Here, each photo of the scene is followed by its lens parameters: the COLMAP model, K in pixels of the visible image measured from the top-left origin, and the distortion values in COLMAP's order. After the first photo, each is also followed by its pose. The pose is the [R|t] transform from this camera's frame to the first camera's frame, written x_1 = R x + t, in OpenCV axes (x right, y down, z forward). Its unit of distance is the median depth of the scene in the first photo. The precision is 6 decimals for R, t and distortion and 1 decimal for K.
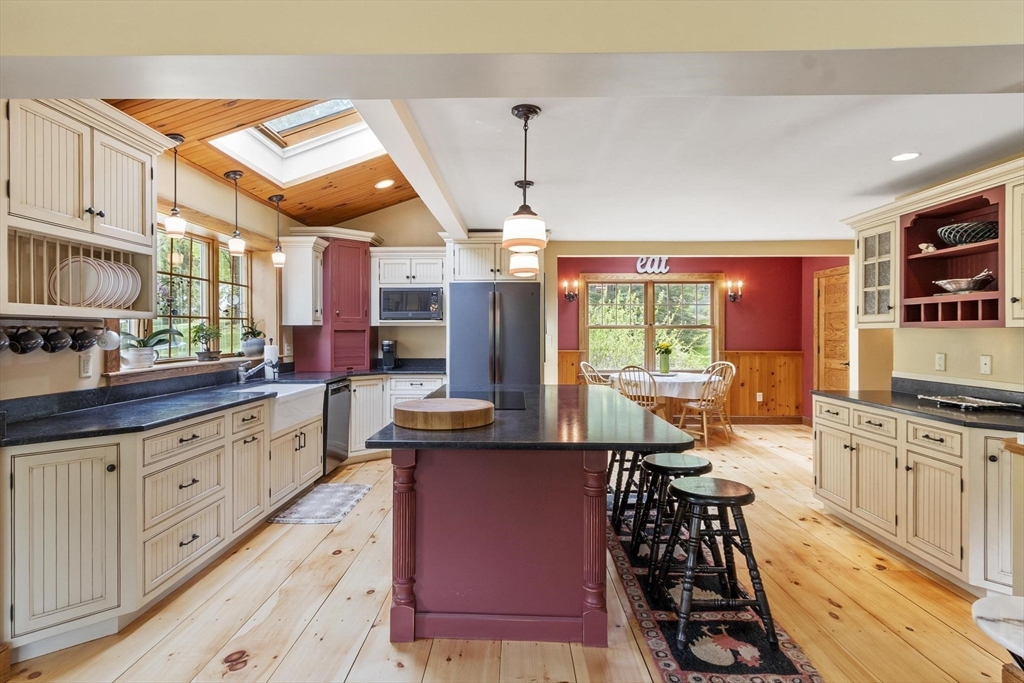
lens RADIAL K [[524.0, 0, 510.0], [0, 524.0, 334.8], [0, 0, 1]] dist [0.003074, -0.001304]
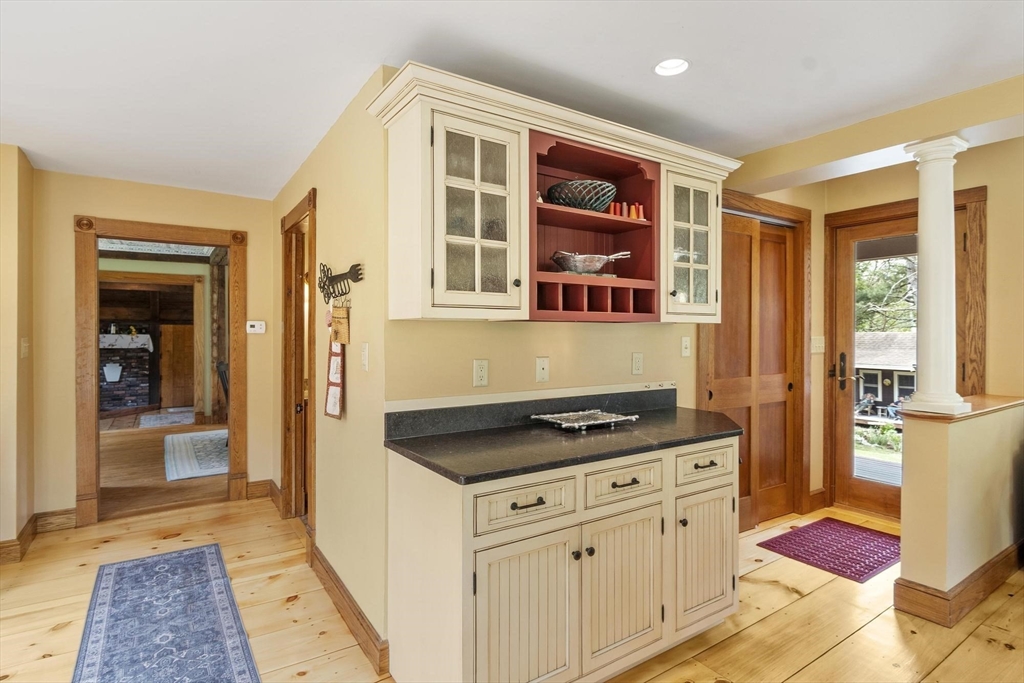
lens RADIAL K [[524.0, 0, 510.0], [0, 524.0, 334.8], [0, 0, 1]] dist [0.003074, -0.001304]
pose [[-0.564043, -0.005620, 0.825726, 0.219247], [0.003559, 0.999951, 0.009236, -0.001148], [-0.825738, 0.008148, -0.563995, 1.098435]]
